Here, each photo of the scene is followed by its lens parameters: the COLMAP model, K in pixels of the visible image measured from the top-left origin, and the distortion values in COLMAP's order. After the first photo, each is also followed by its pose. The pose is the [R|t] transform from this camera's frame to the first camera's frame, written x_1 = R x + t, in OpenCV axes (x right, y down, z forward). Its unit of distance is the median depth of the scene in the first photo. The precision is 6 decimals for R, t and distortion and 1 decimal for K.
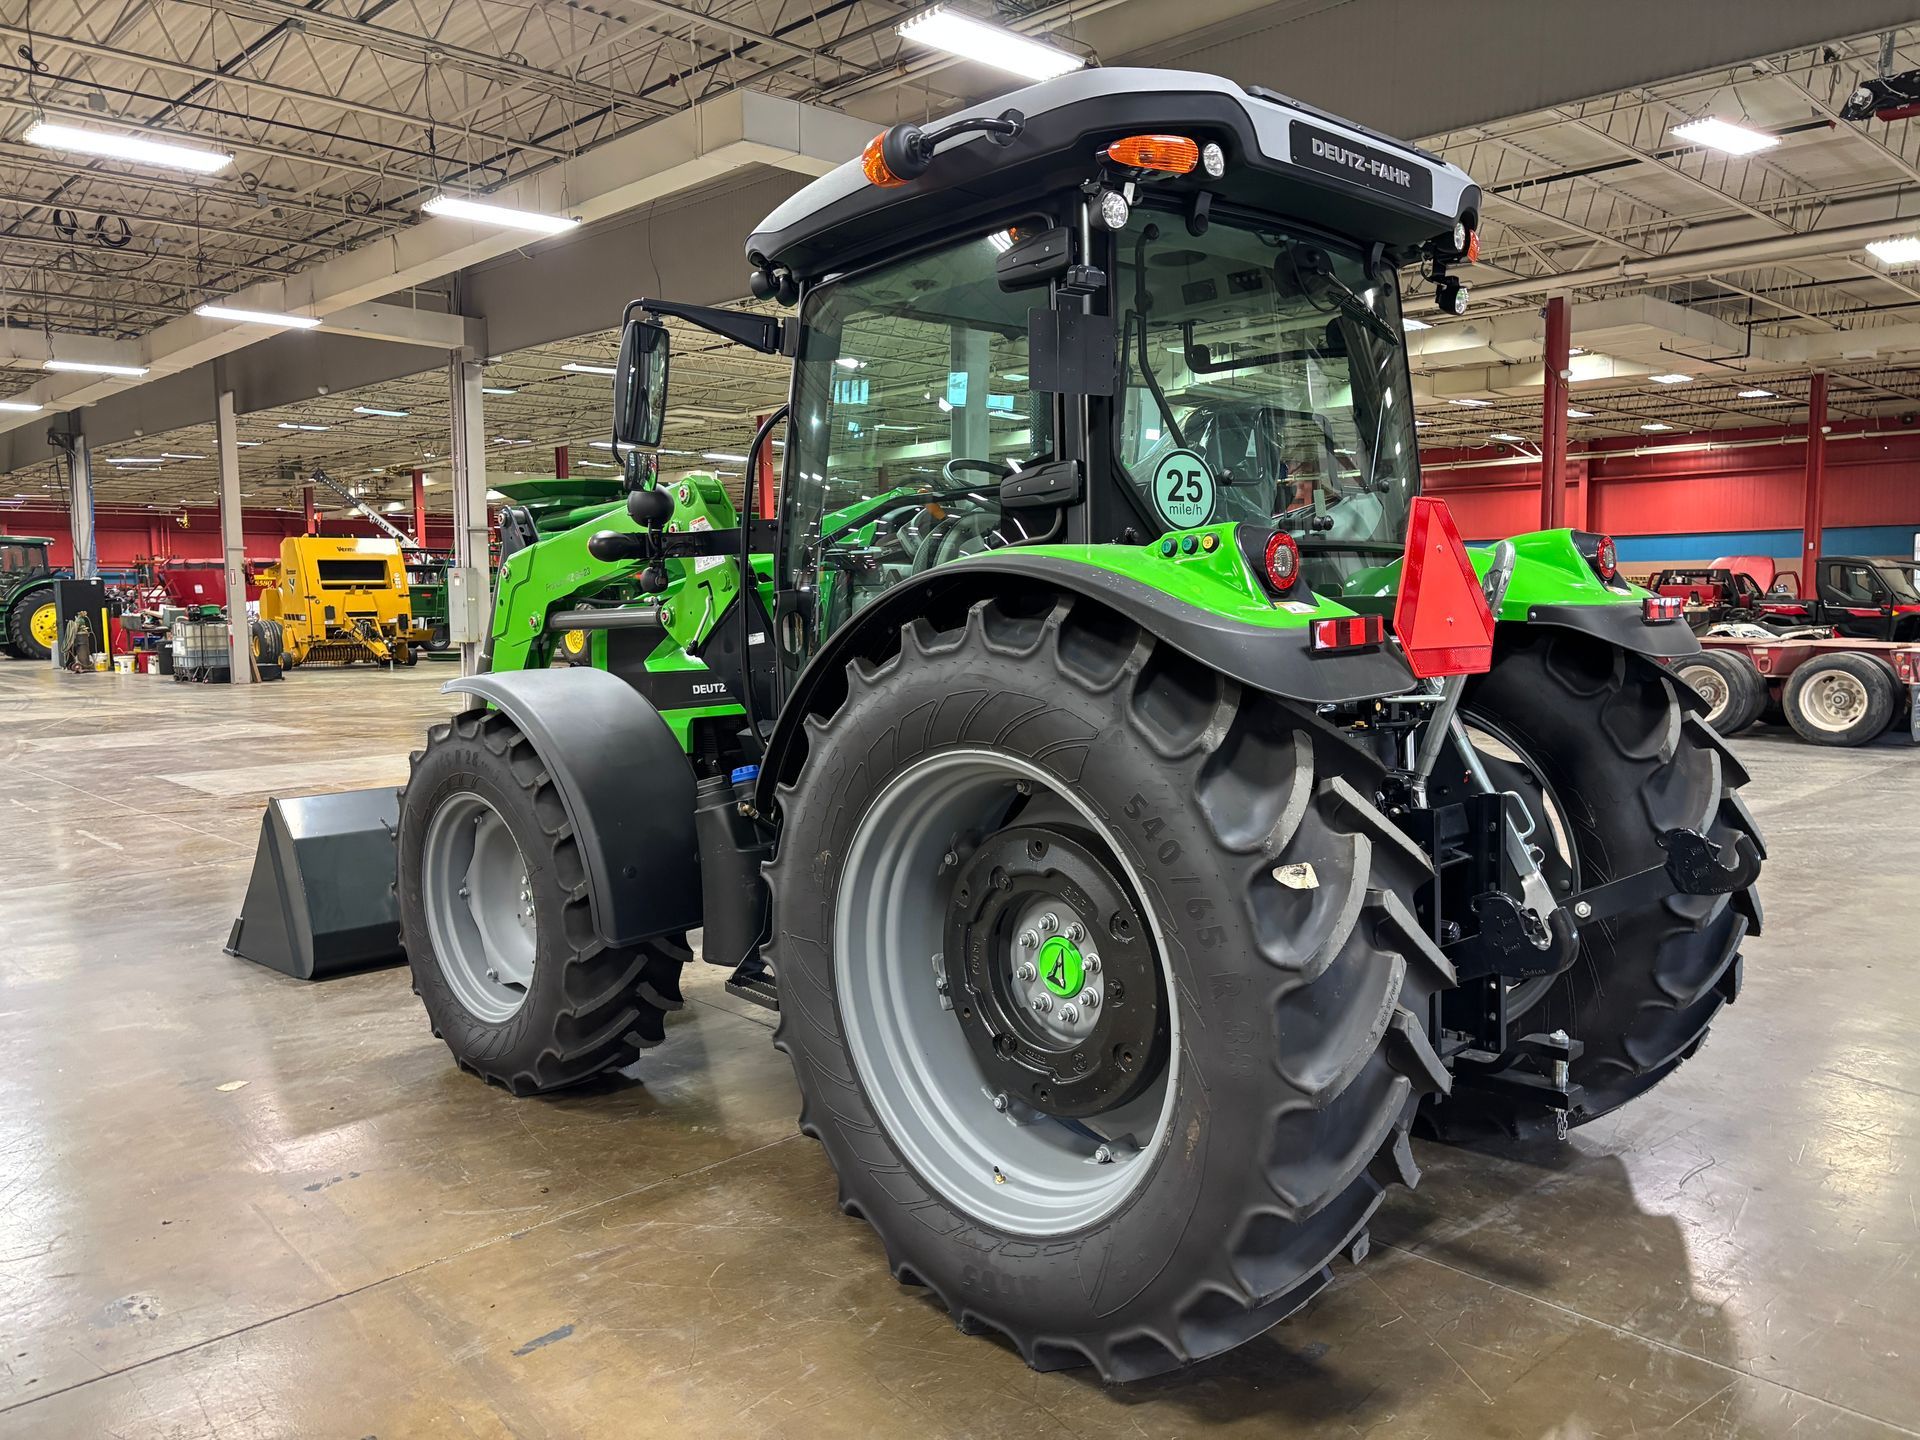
lens RADIAL K [[1430.6, 0, 964.9], [0, 1430.6, 712.1], [0, 0, 1]] dist [0.060911, -0.065451]
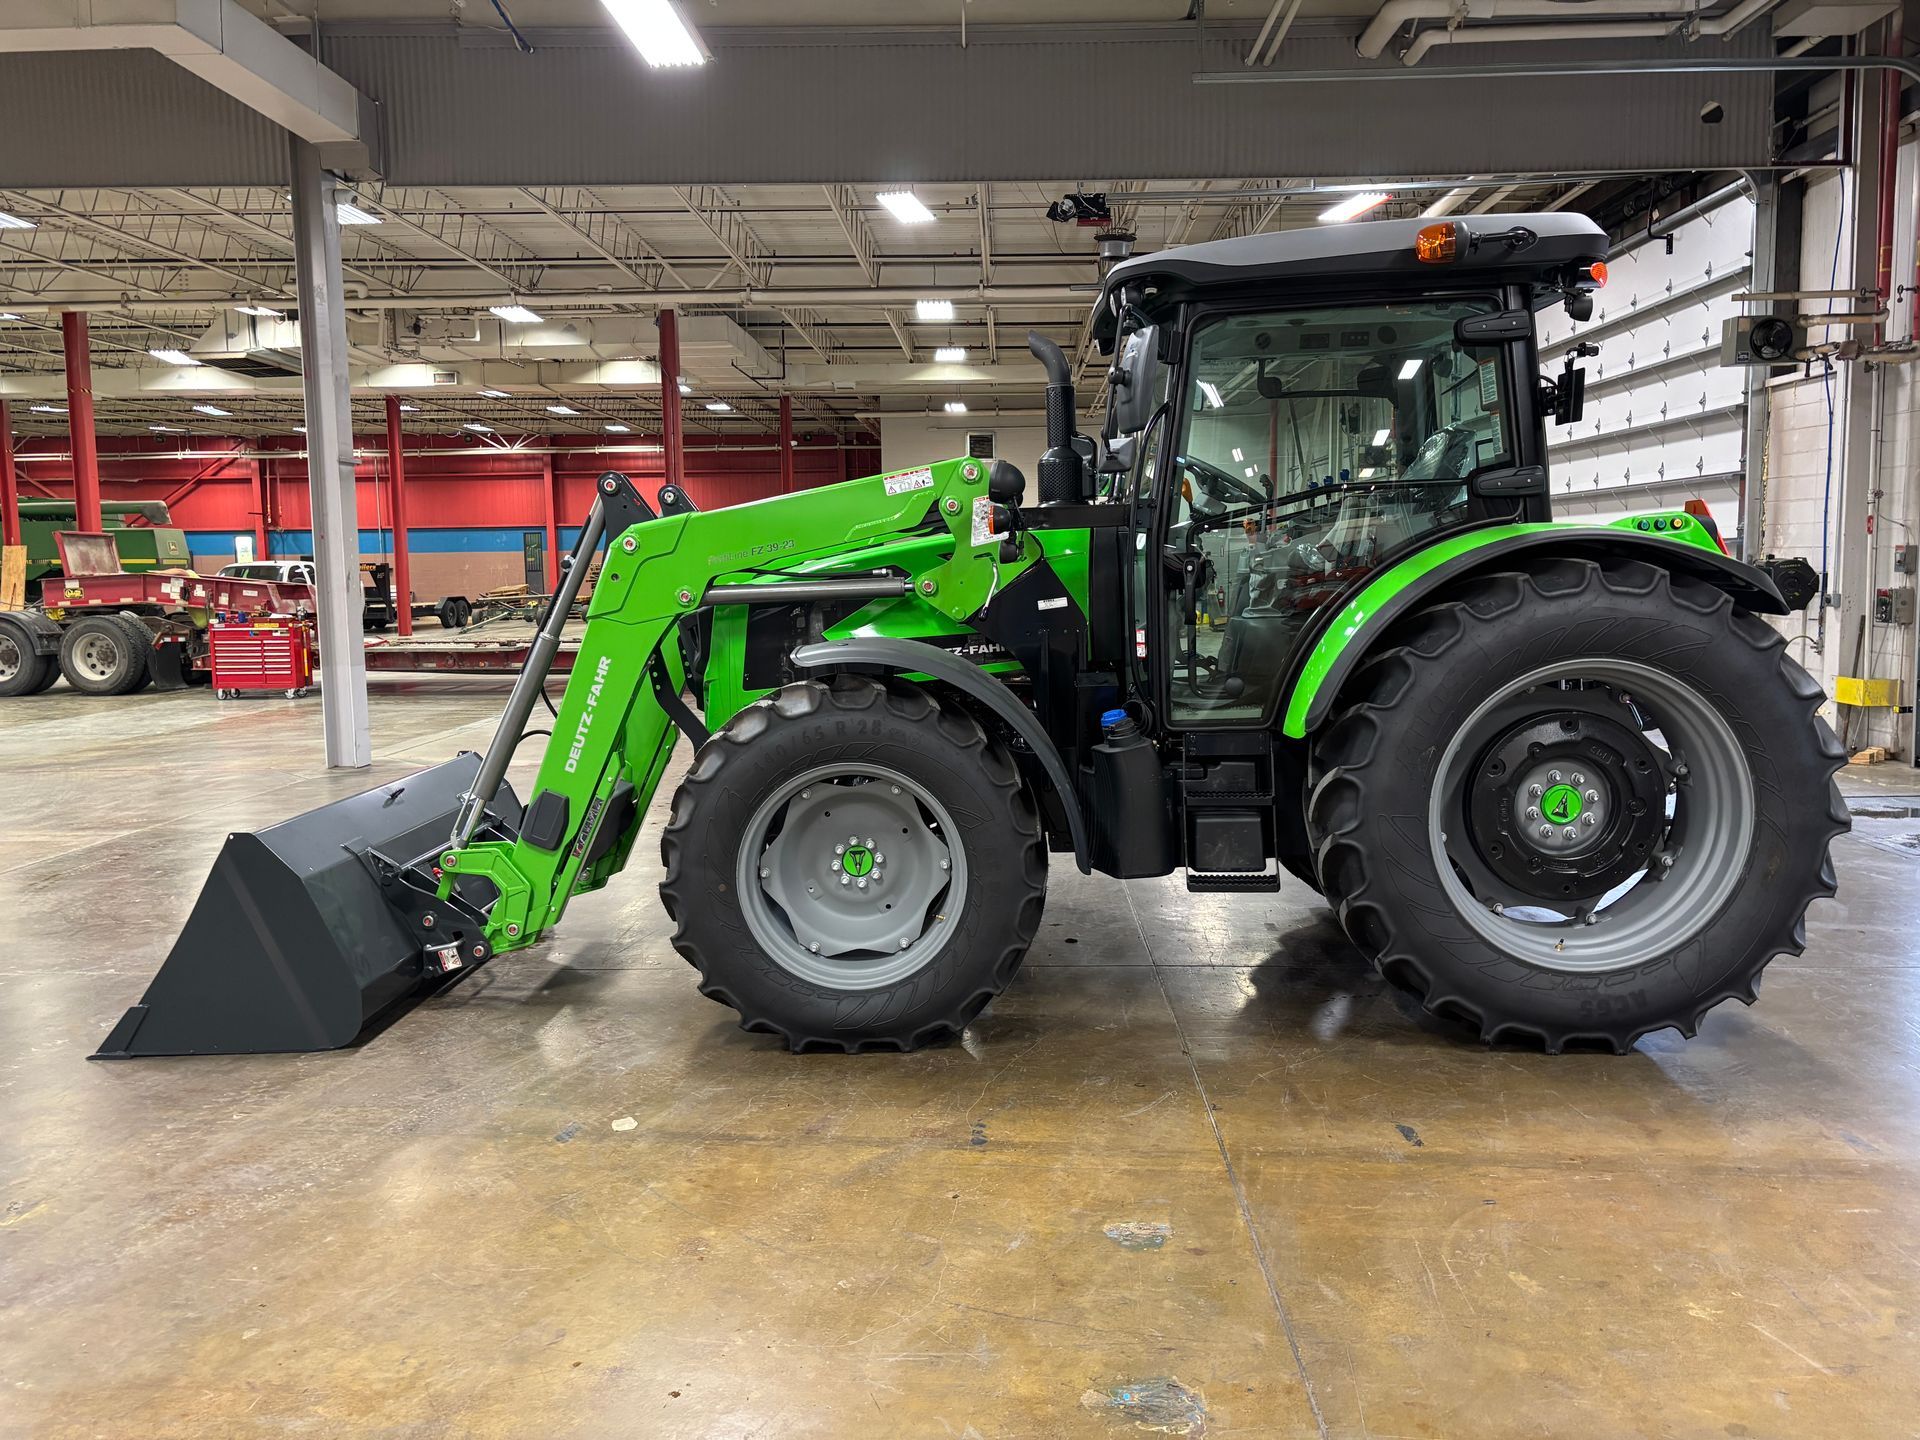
lens RADIAL K [[1430.6, 0, 964.9], [0, 1430.6, 712.1], [0, 0, 1]] dist [0.060911, -0.065451]
pose [[0.723127, -0.071909, 0.686962, -1.408693], [0.066539, 0.997193, 0.034340, -0.012385], [-0.687503, 0.020878, 0.725882, 0.327133]]
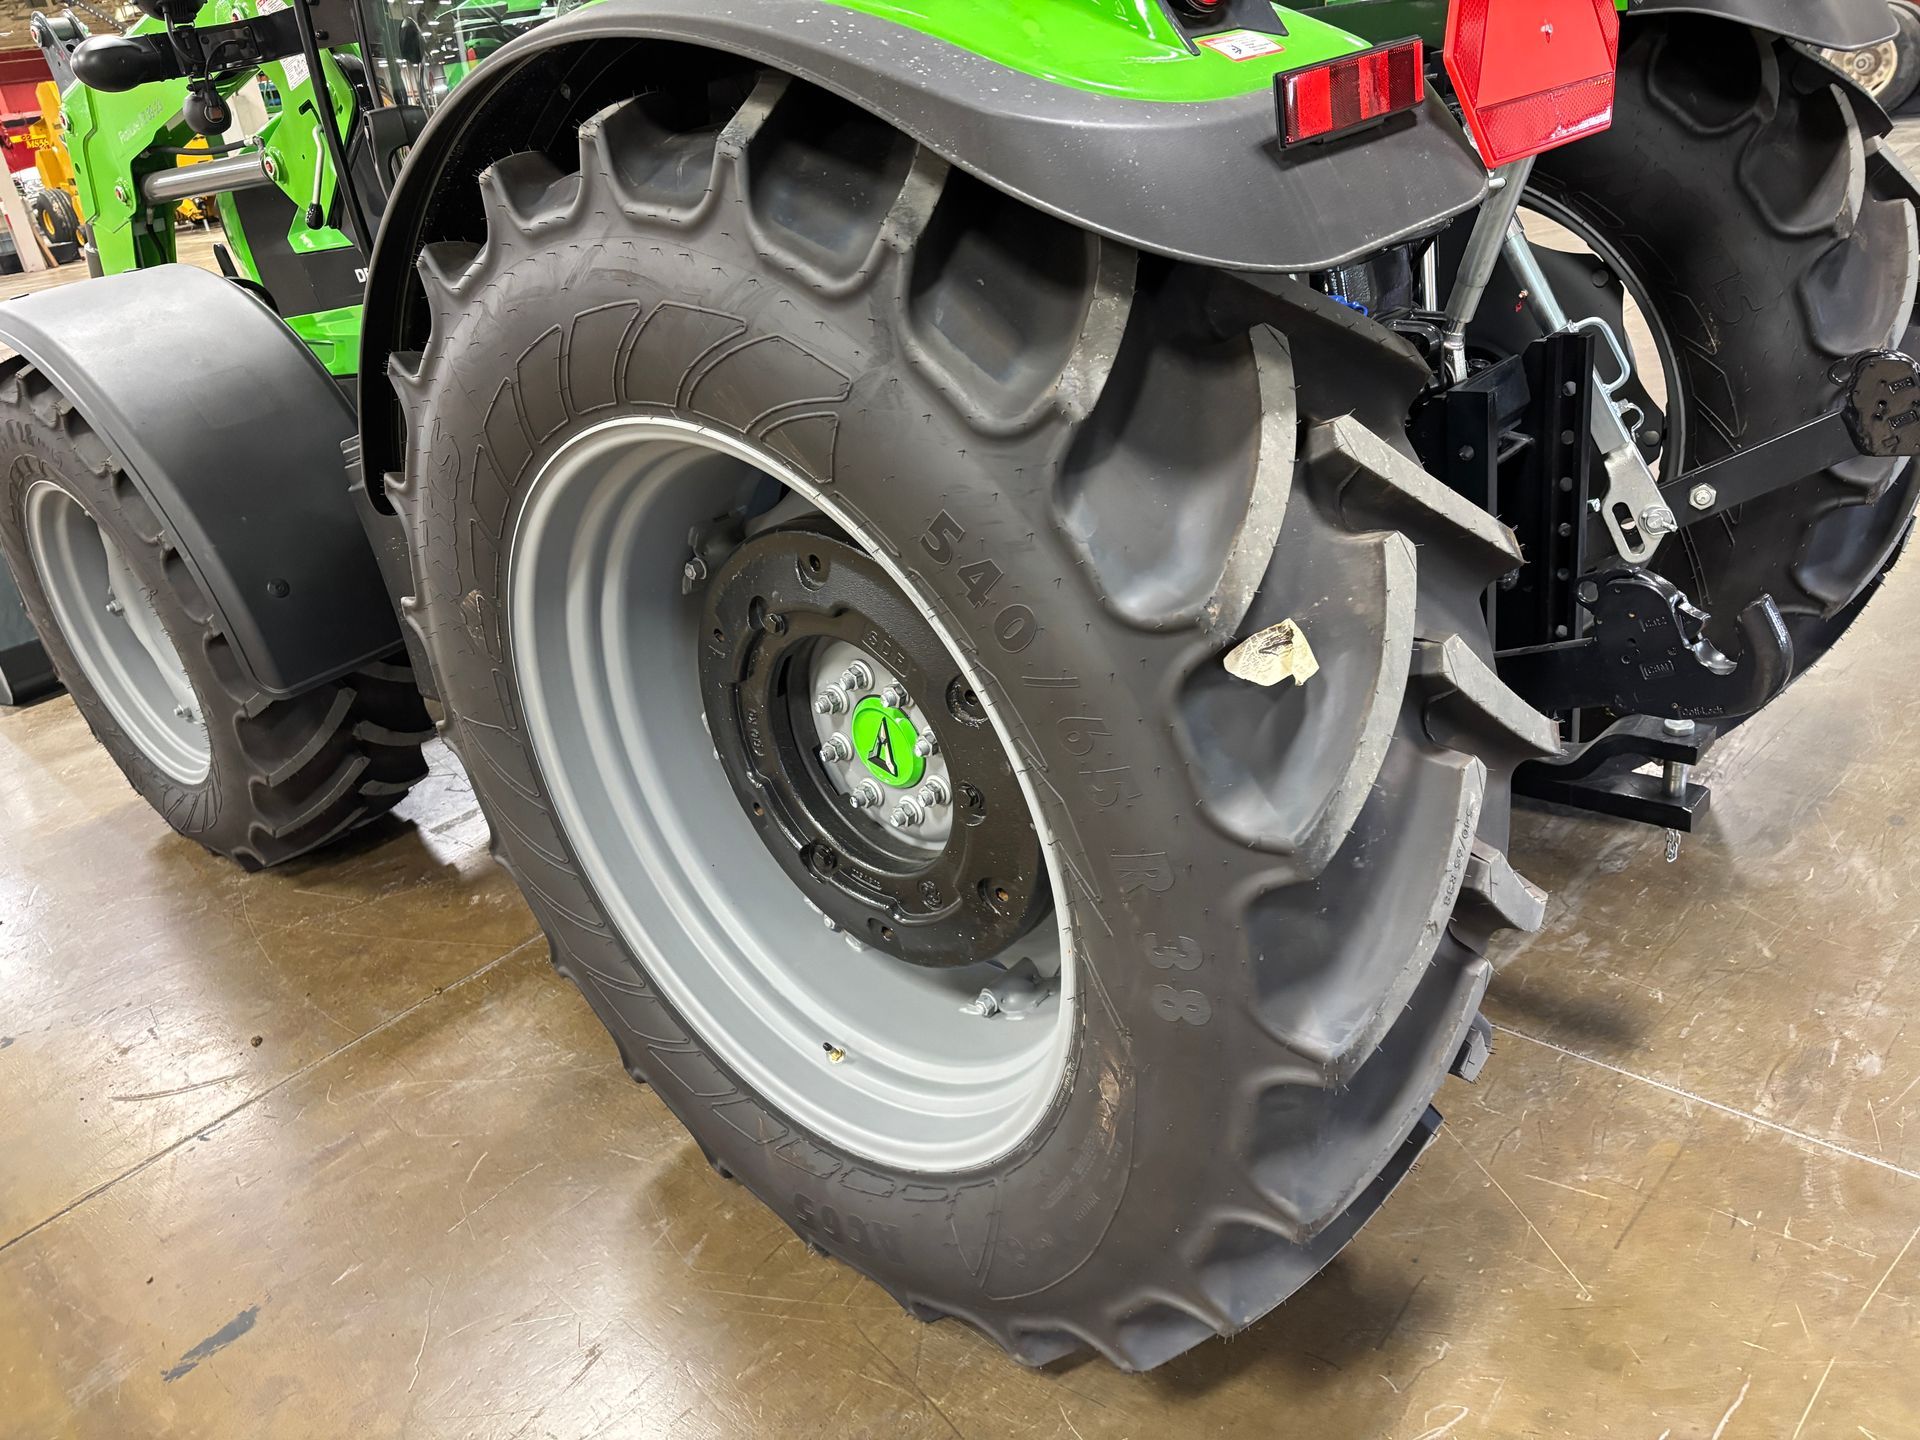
lens RADIAL K [[1439.1, 0, 967.8], [0, 1439.1, 726.1], [0, 0, 1]] dist [0.062758, -0.063243]
pose [[0.991202, -0.131788, 0.012281, 0.093757], [0.119312, 0.929808, 0.348169, -0.036595], [-0.057304, -0.343640, 0.937351, 0.424424]]
